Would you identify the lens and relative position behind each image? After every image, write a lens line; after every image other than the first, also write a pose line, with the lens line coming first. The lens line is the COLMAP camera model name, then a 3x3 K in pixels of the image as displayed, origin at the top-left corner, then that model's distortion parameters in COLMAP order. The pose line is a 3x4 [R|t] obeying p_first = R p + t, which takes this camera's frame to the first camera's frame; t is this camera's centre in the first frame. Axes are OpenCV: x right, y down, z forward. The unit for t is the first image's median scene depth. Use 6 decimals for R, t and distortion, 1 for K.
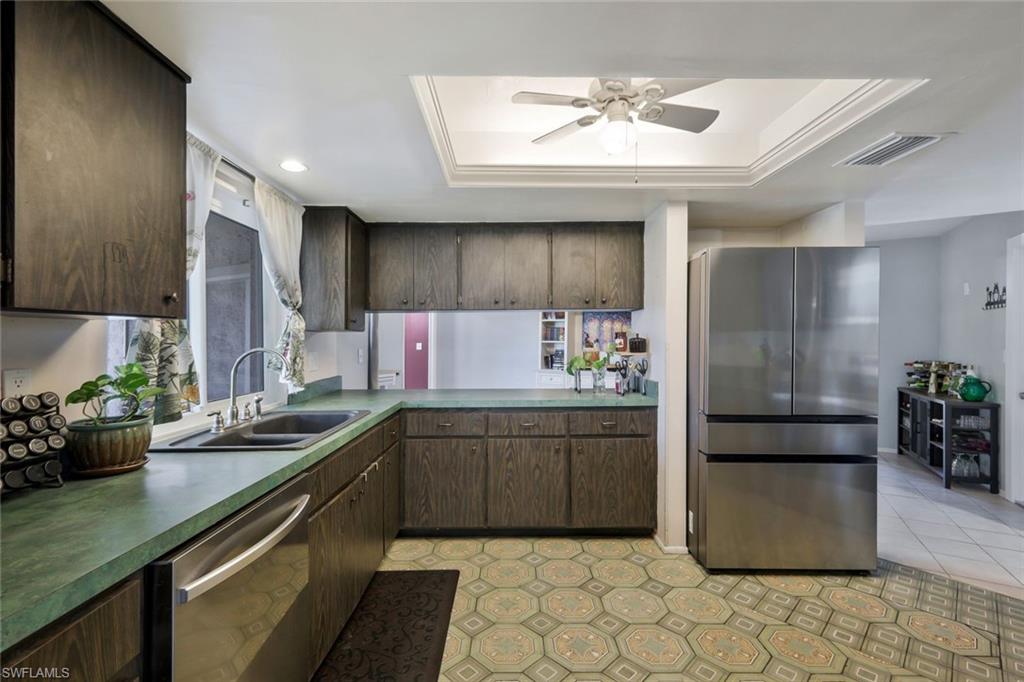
lens RADIAL K [[455.0, 0, 518.5], [0, 455.0, 346.8], [0, 0, 1]] dist [0.009307, -0.000005]
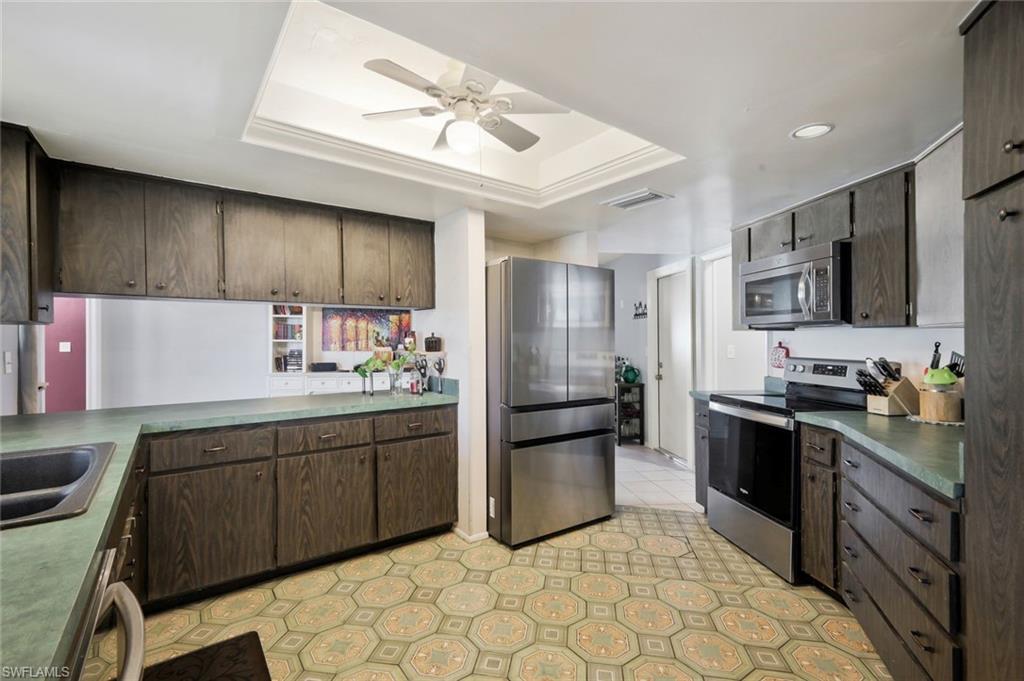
lens RADIAL K [[455.0, 0, 511.8], [0, 455.0, 345.3], [0, 0, 1]] dist [0.009307, -0.000005]
pose [[0.814650, -0.004301, 0.579938, -0.198882], [0.005152, 0.999987, 0.000180, -0.000586], [-0.579931, 0.002841, 0.814661, 0.086533]]
